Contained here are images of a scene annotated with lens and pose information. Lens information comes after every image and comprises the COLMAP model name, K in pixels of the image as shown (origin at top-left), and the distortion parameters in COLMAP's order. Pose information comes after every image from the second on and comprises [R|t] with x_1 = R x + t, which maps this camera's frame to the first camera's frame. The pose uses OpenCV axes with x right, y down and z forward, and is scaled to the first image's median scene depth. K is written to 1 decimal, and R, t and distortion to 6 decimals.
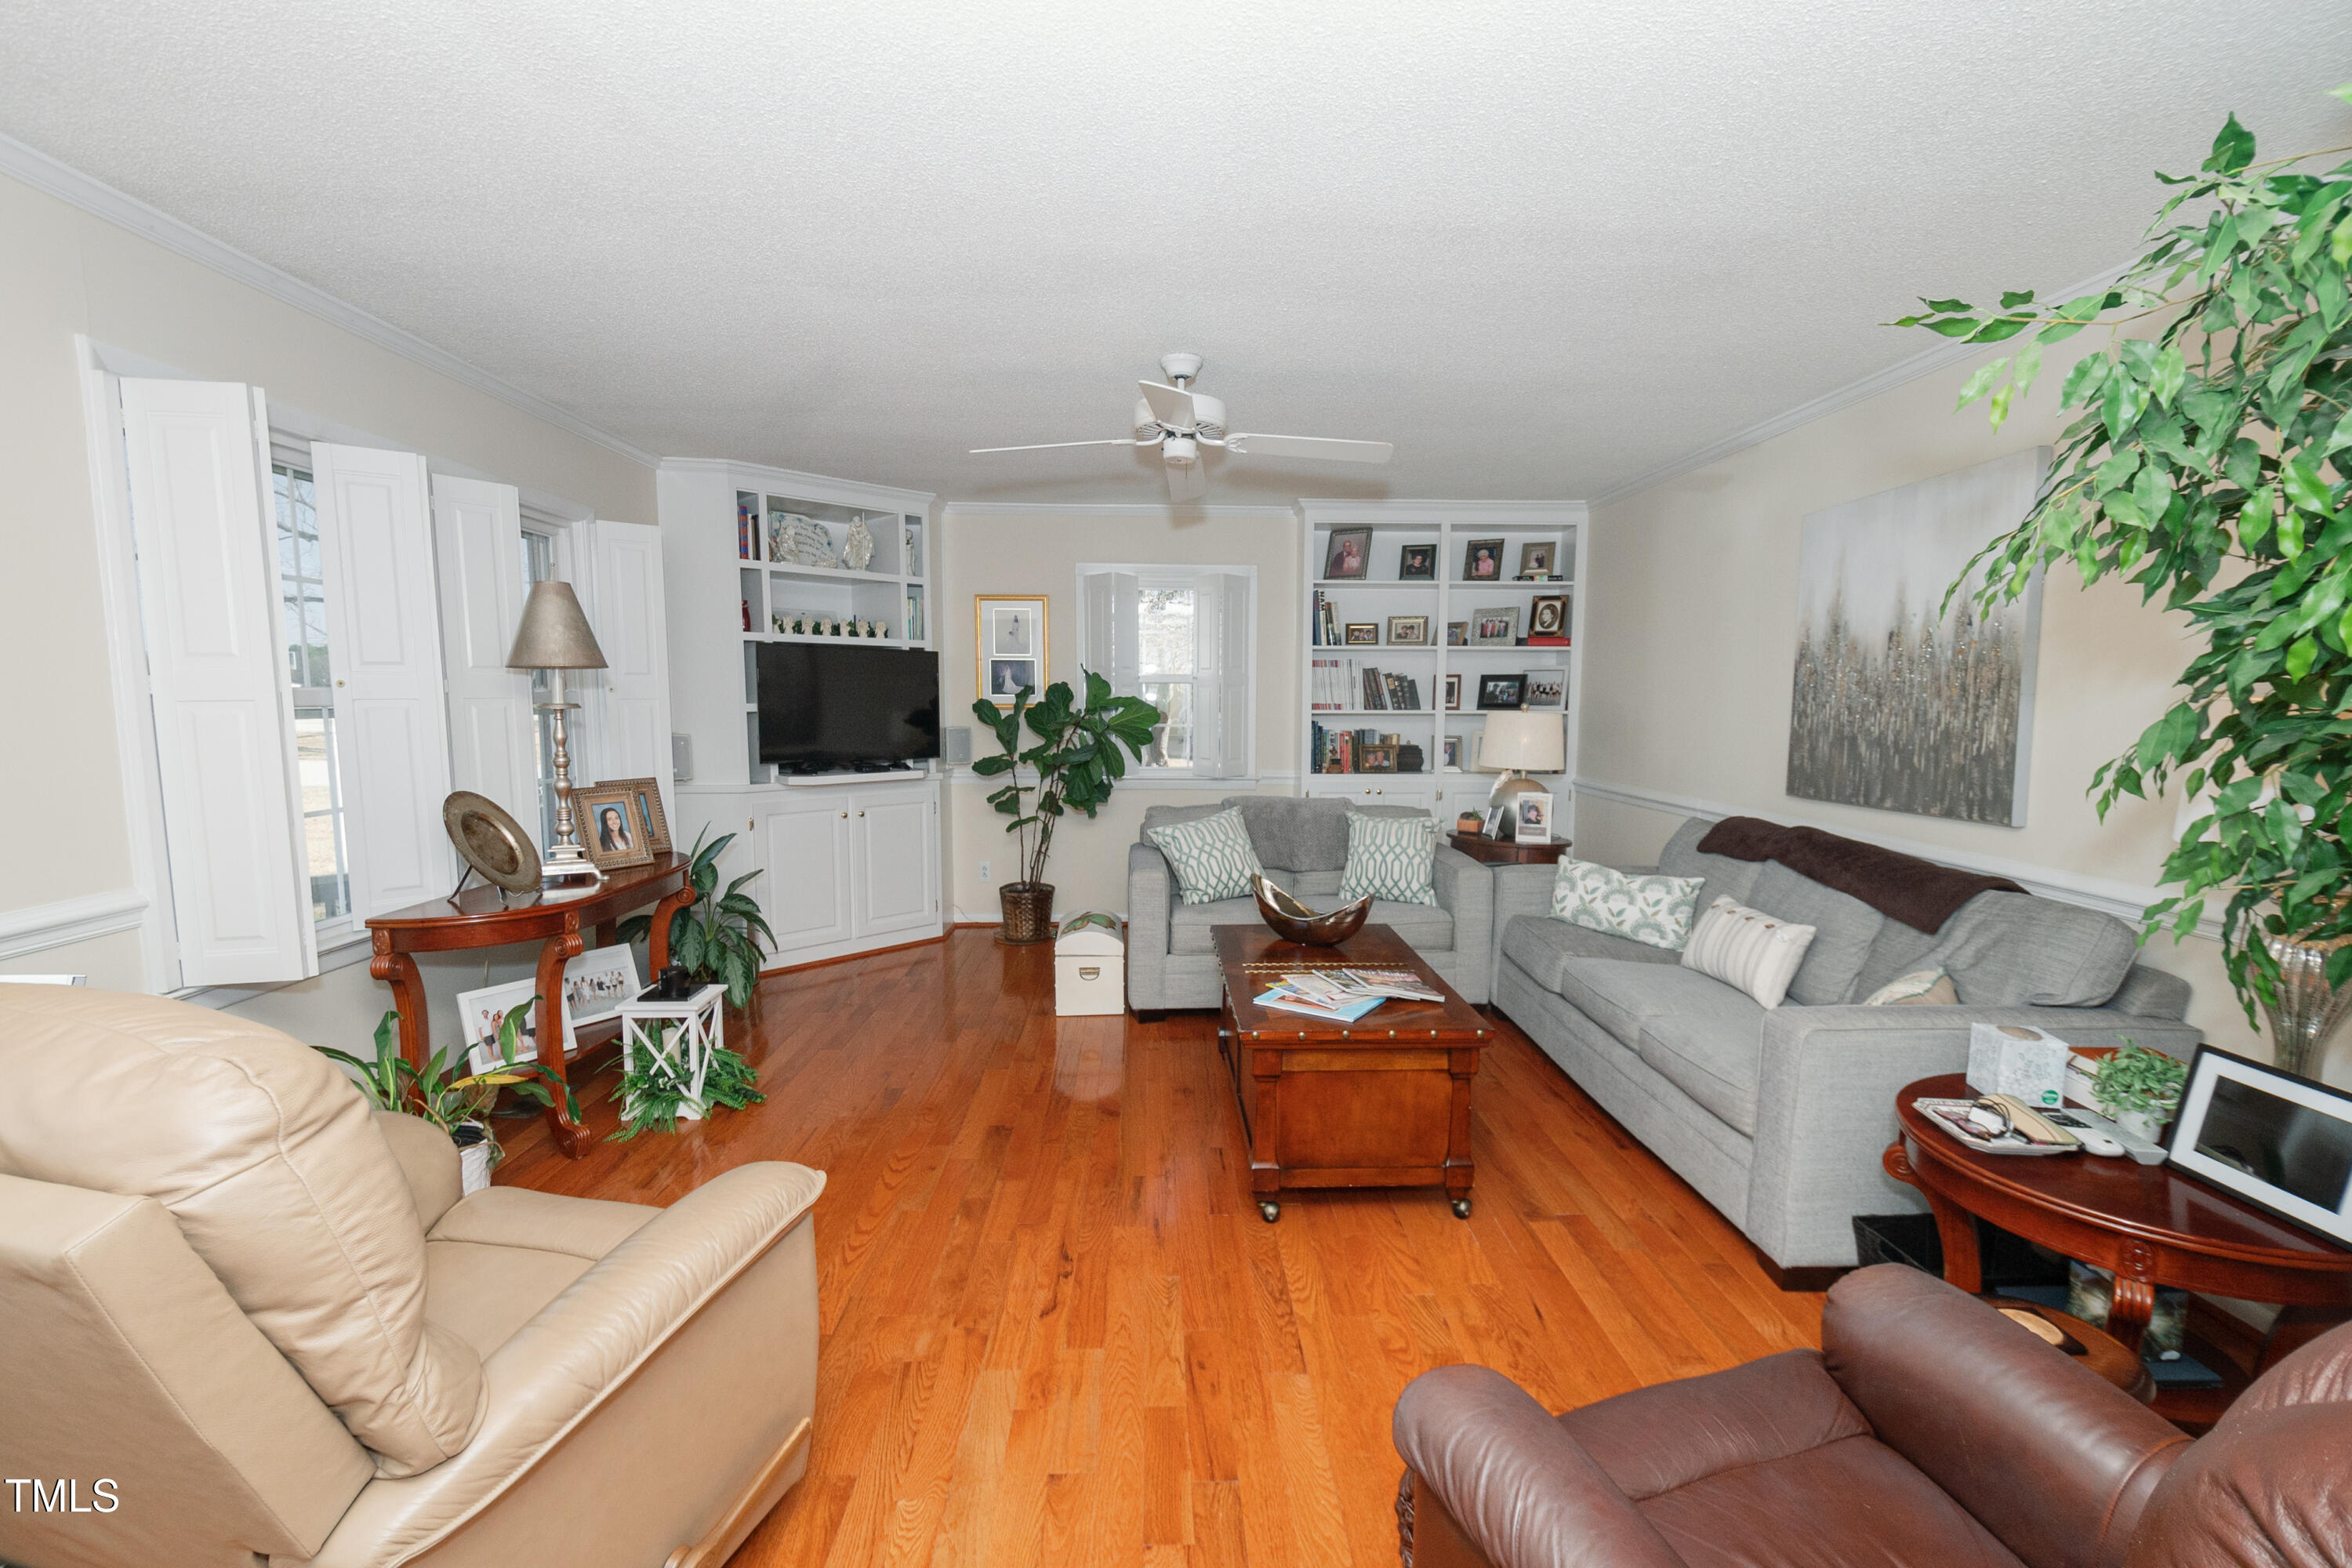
lens RADIAL K [[1034.9, 0, 1181.1], [0, 1034.9, 803.7], [0, 0, 1]] dist [0.008317, -0.006561]
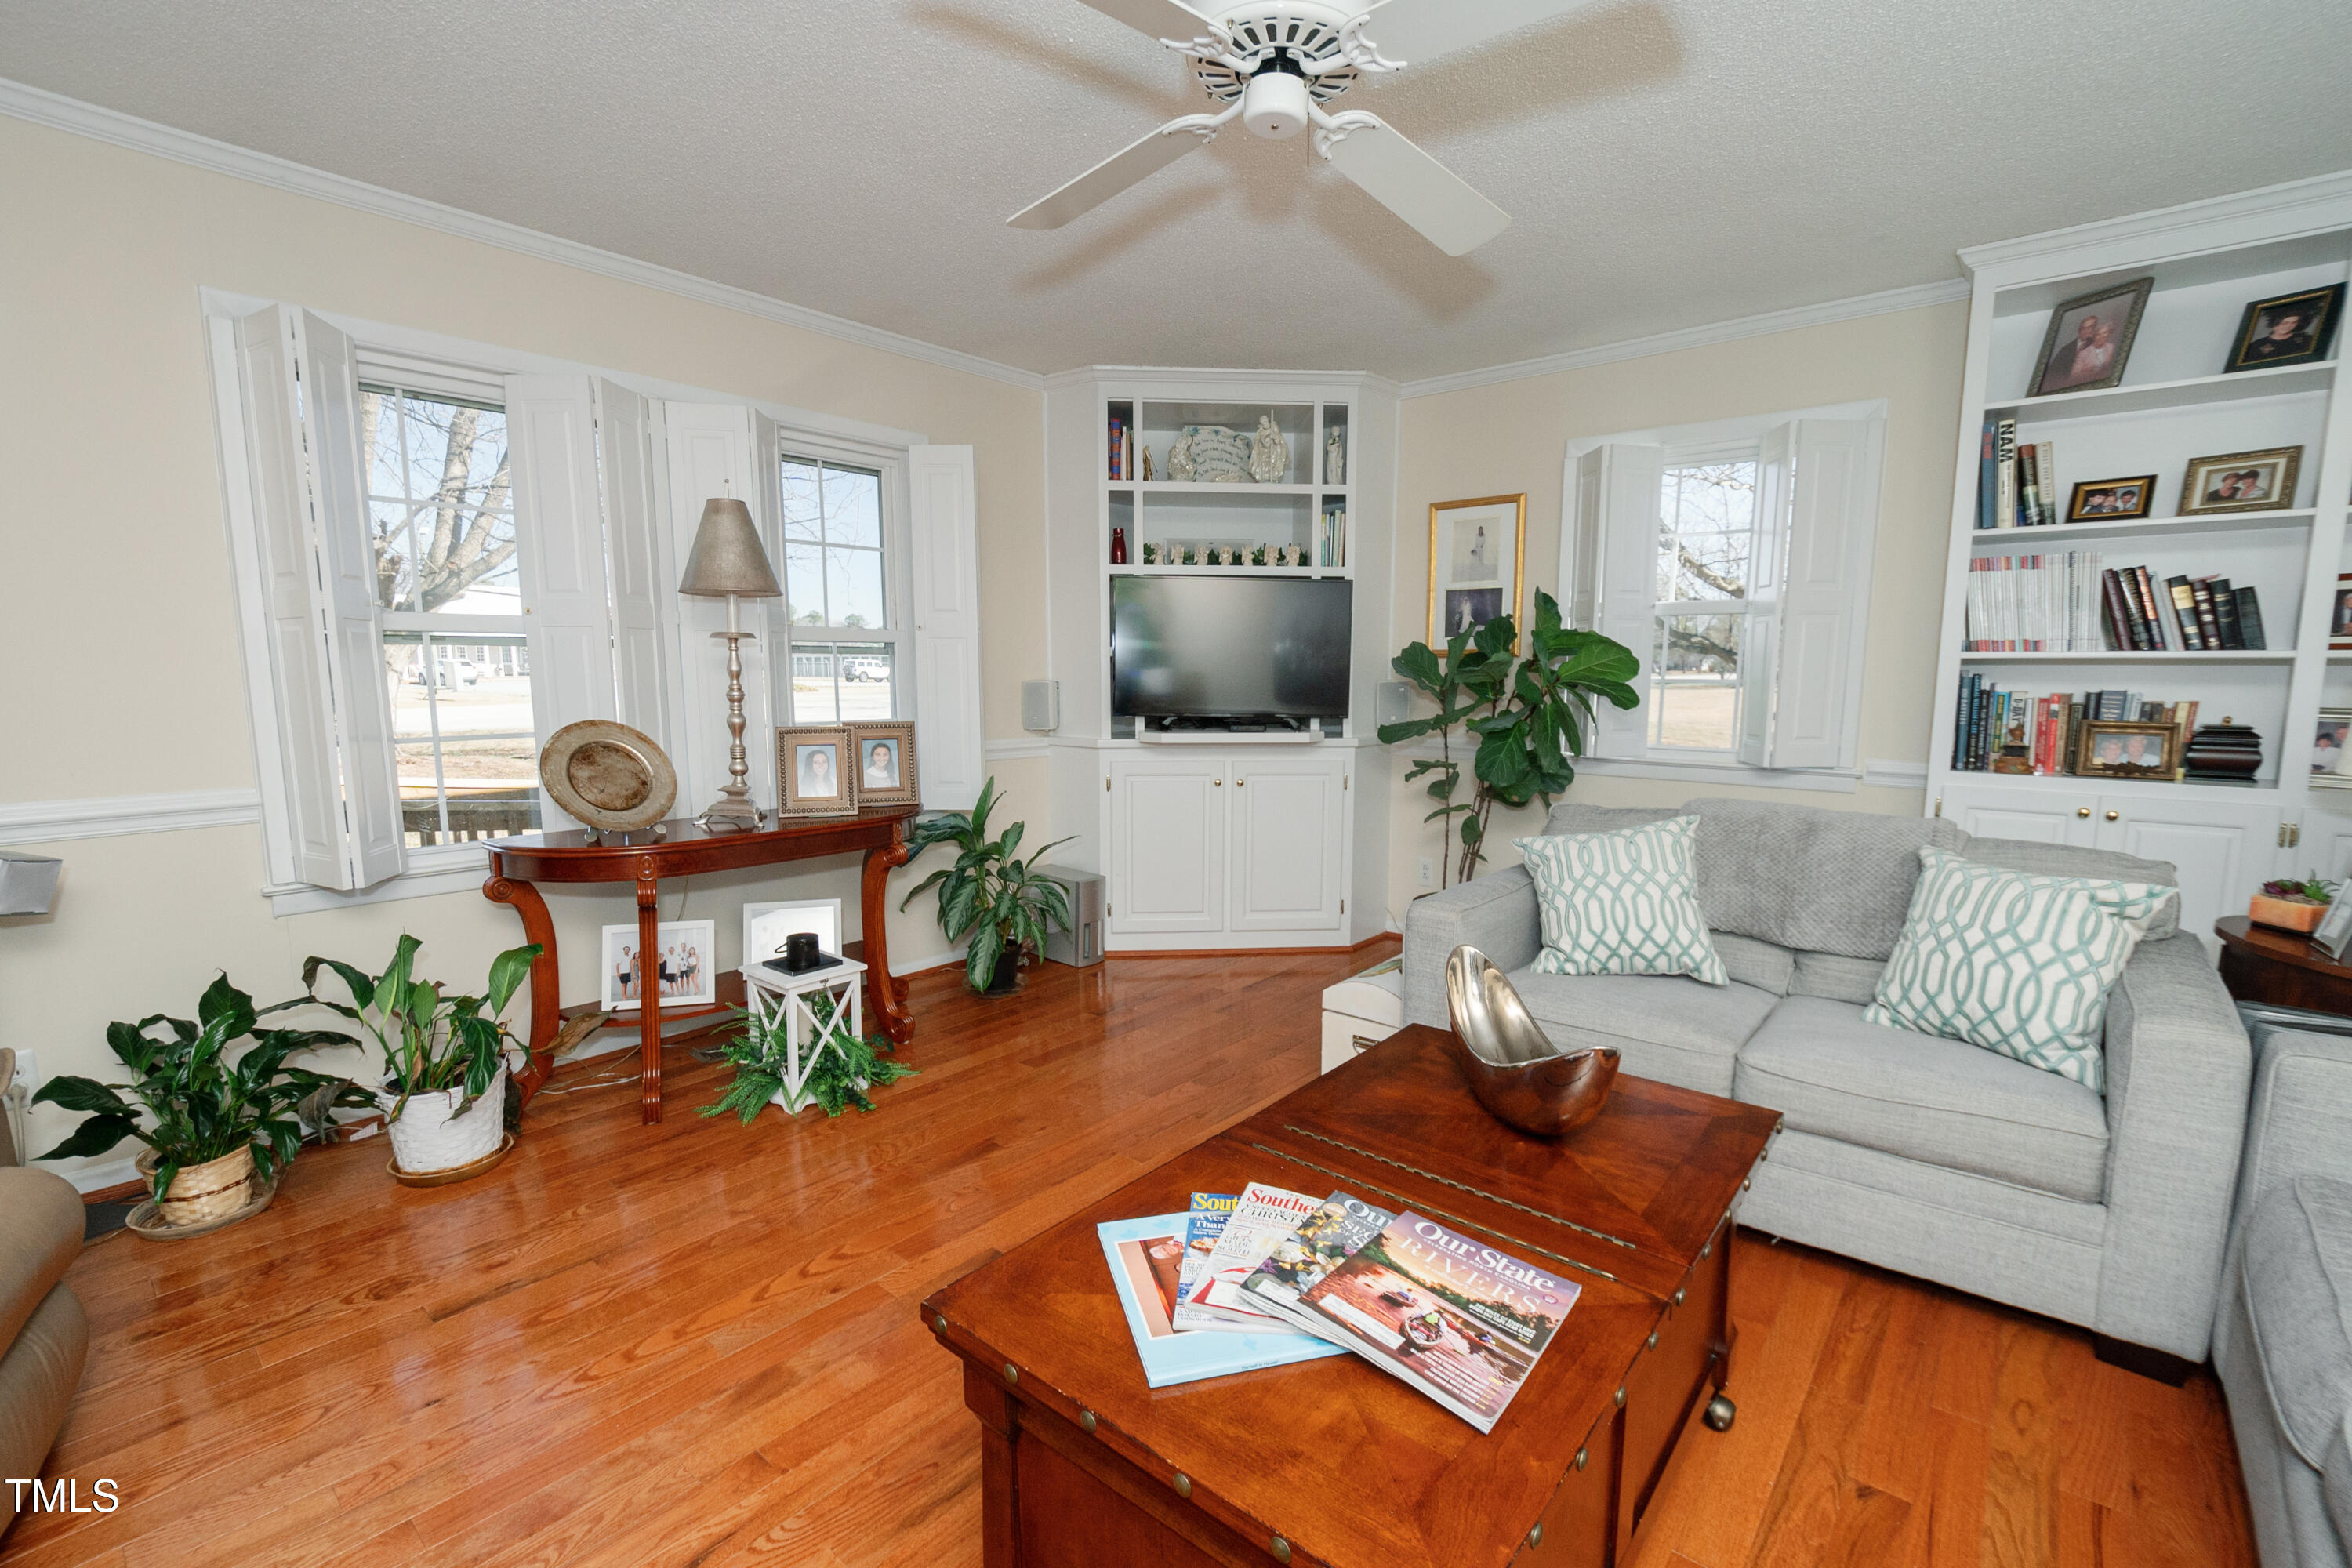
lens RADIAL K [[1034.9, 0, 1181.1], [0, 1034.9, 803.7], [0, 0, 1]] dist [0.008317, -0.006561]
pose [[0.743598, 0.086372, -0.663024, 0.193790], [-0.070370, 0.996224, 0.050856, -0.011542], [0.664913, 0.008841, 0.746868, 0.340884]]
